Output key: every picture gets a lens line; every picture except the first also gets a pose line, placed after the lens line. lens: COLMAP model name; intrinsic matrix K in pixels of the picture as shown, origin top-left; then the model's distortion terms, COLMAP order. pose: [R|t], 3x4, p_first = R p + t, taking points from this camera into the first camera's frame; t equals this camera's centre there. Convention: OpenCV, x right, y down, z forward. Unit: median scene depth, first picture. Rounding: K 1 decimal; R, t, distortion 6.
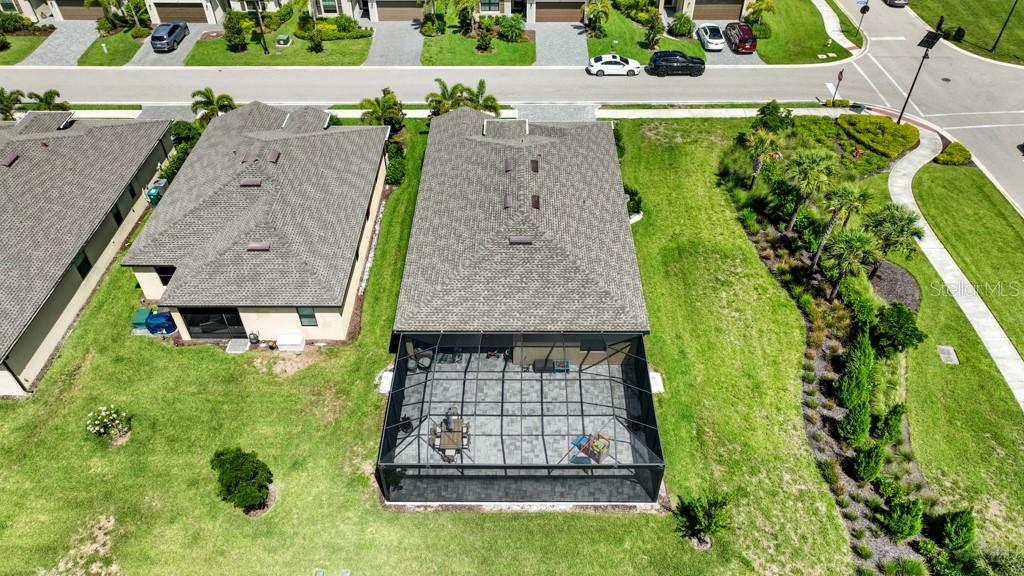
lens RADIAL K [[717.4, 0, 512.5], [0, 717.4, 288.7], [0, 0, 1]] dist [0.014293, 0.007997]
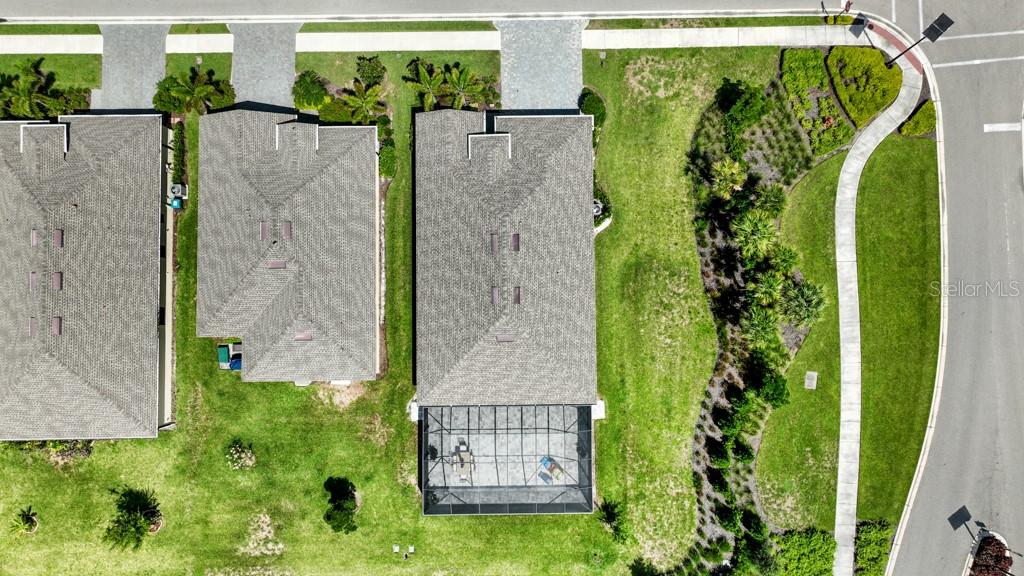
lens RADIAL K [[717.4, 0, 511.1], [0, 717.4, 287.1], [0, 0, 1]] dist [0.014293, 0.007997]
pose [[0.999817, -0.019129, -0.000651, 0.026455], [0.014128, 0.714640, 0.699350, -1.131964], [-0.012912, -0.699231, 0.714779, 0.147234]]
